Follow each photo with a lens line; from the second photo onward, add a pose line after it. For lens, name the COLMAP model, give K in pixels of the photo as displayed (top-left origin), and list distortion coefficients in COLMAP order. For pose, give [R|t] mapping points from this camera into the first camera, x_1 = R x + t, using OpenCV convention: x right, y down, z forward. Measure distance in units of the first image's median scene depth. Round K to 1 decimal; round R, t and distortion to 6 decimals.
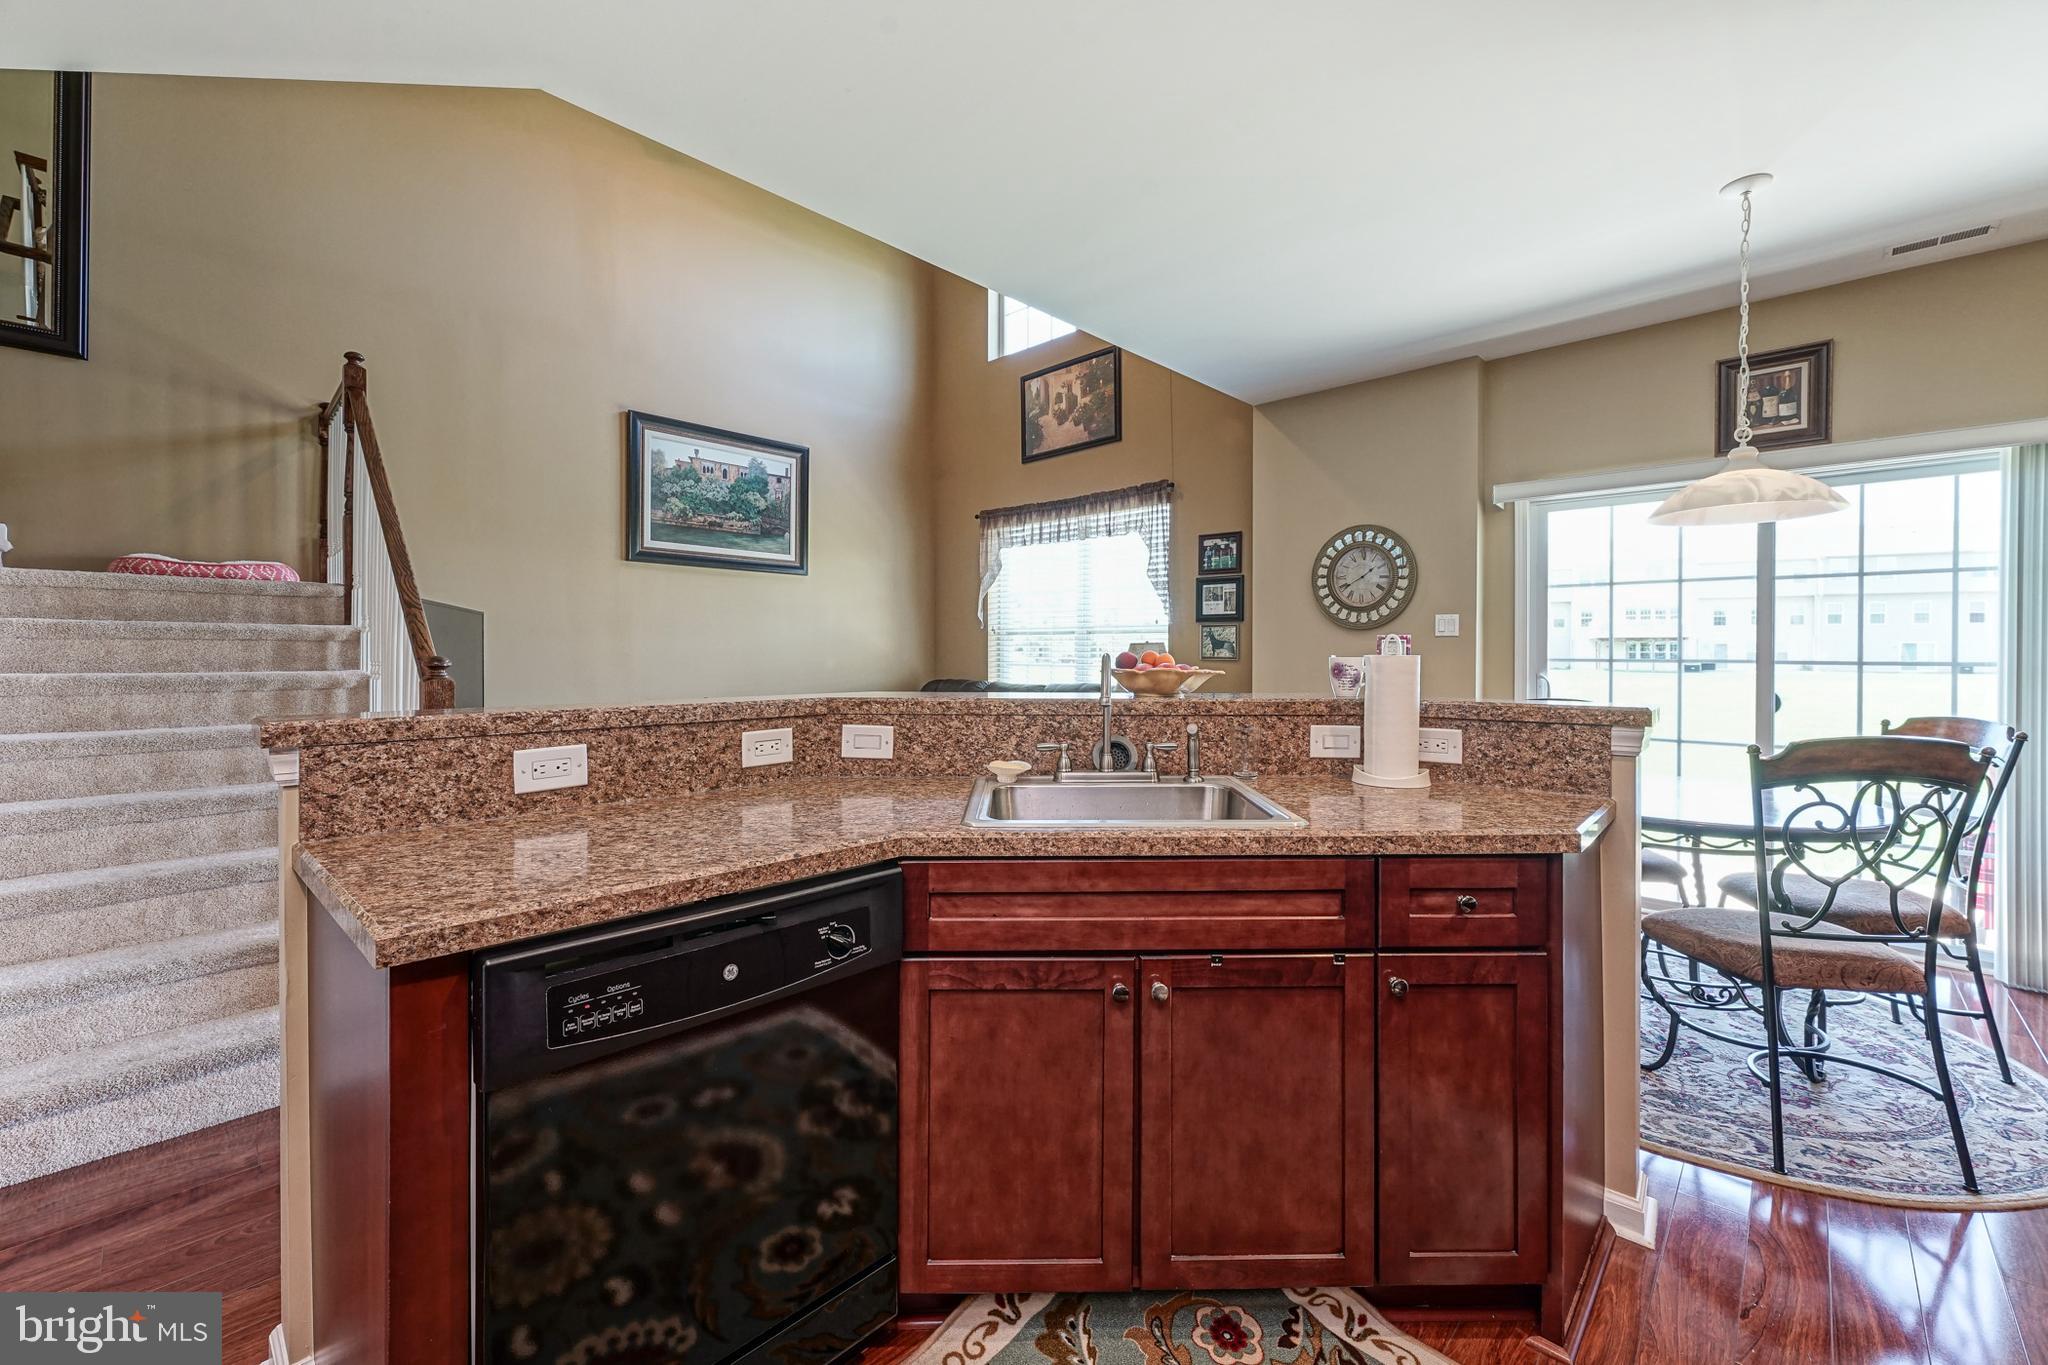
lens RADIAL K [[823.1, 0, 1028.9], [0, 823.1, 672.8], [0, 0, 1]] dist [-0.000692, 0.000273]
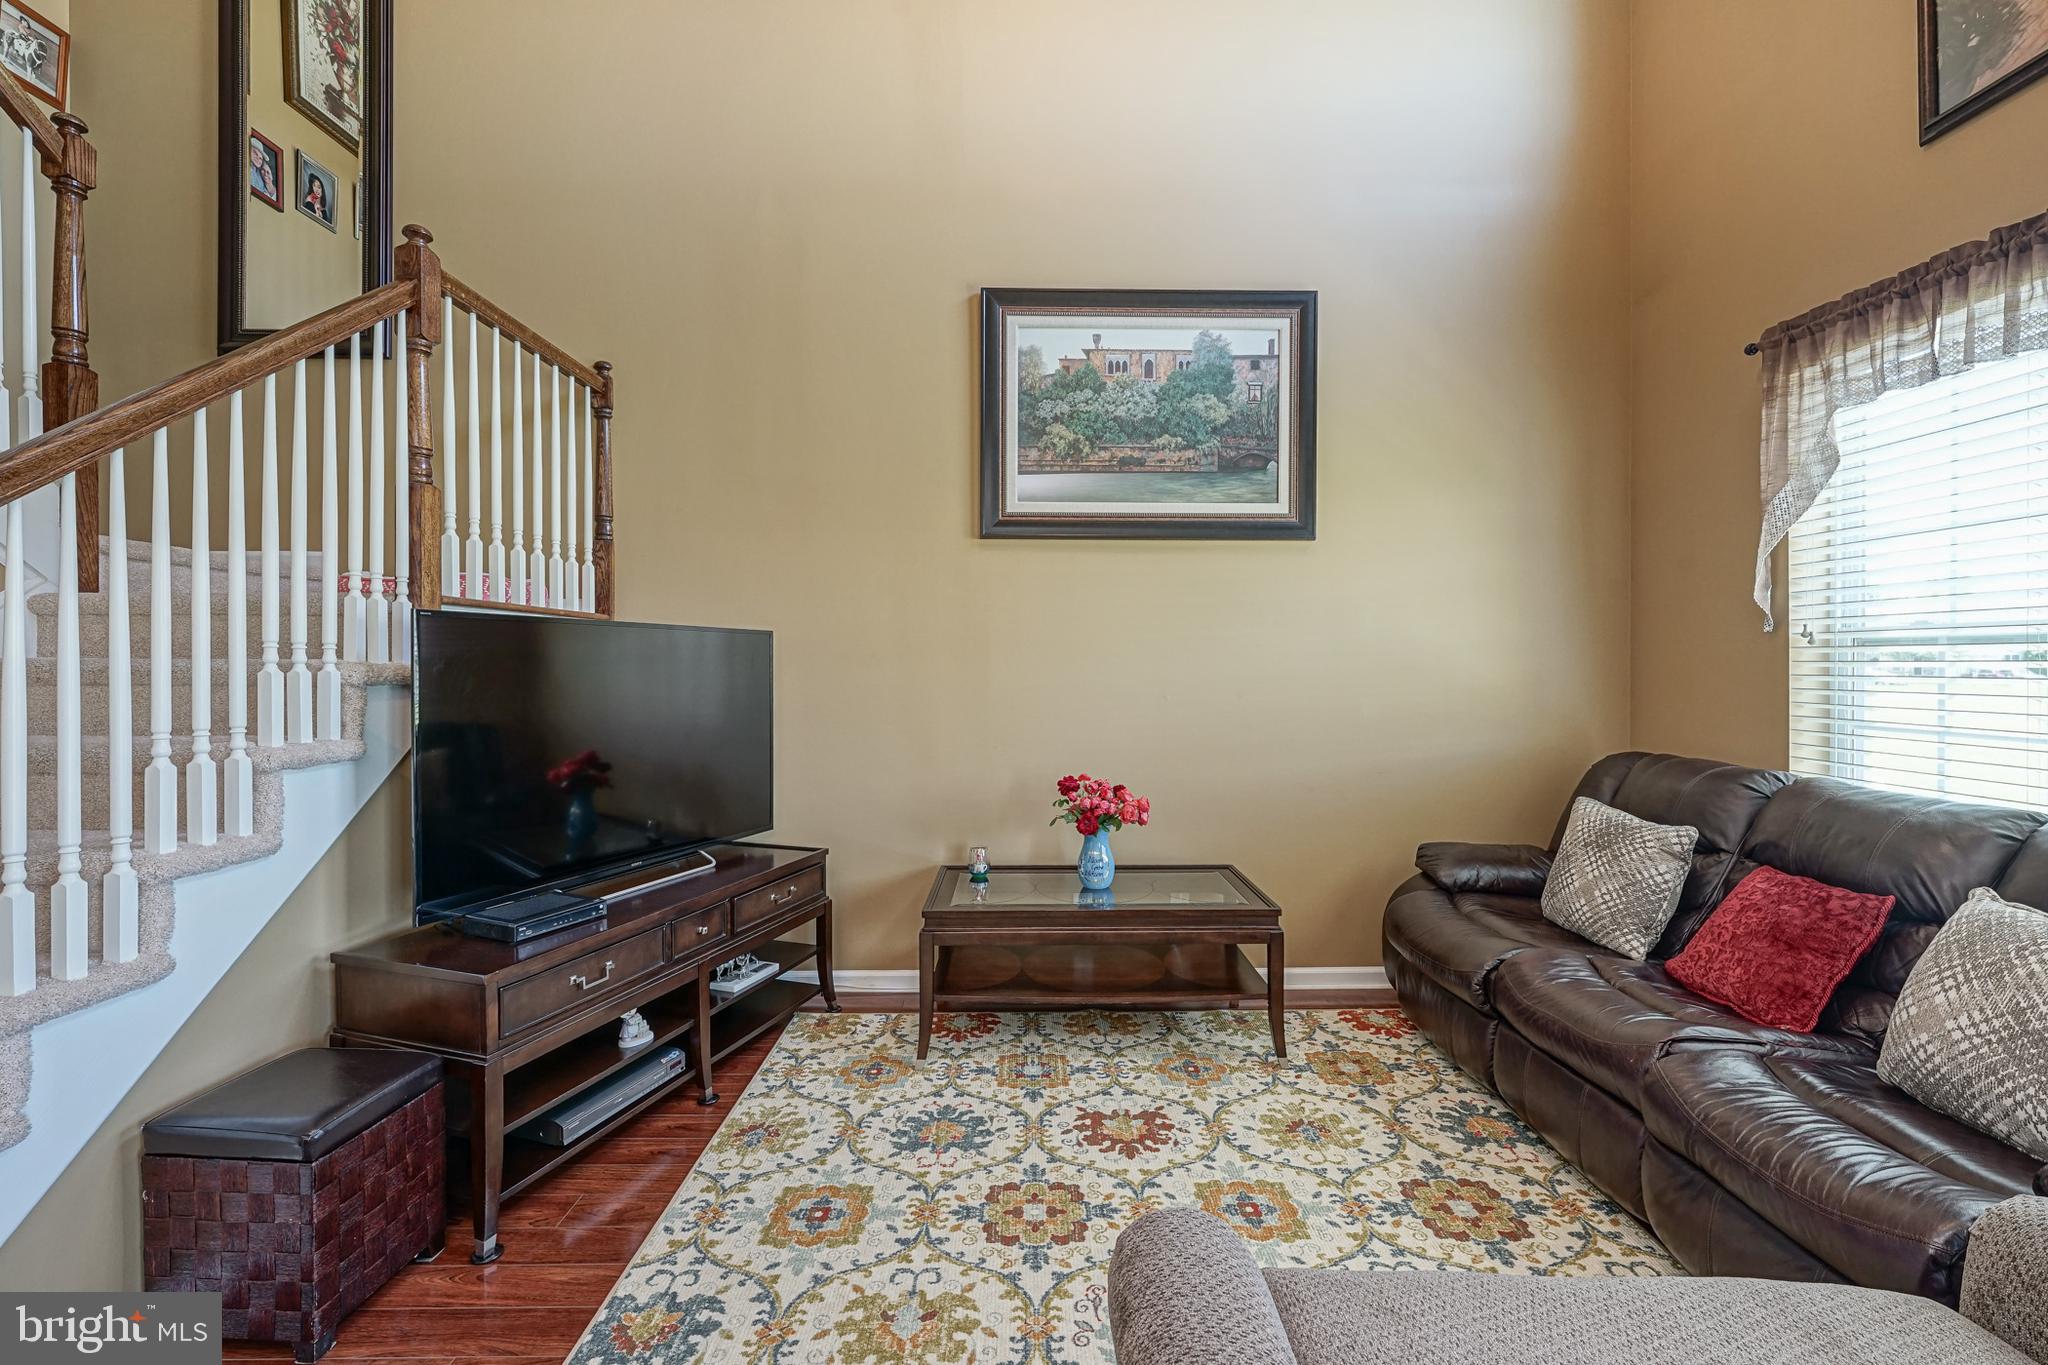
lens RADIAL K [[852.9, 0, 1023.6], [0, 852.9, 669.0], [0, 0, 1]] dist [-0.001398, -0.000198]
pose [[0.700830, -0.000820, -0.713328, -0.019279], [-0.016036, 0.999729, -0.016904, -0.028765], [0.713148, 0.023286, 0.700627, 0.540418]]
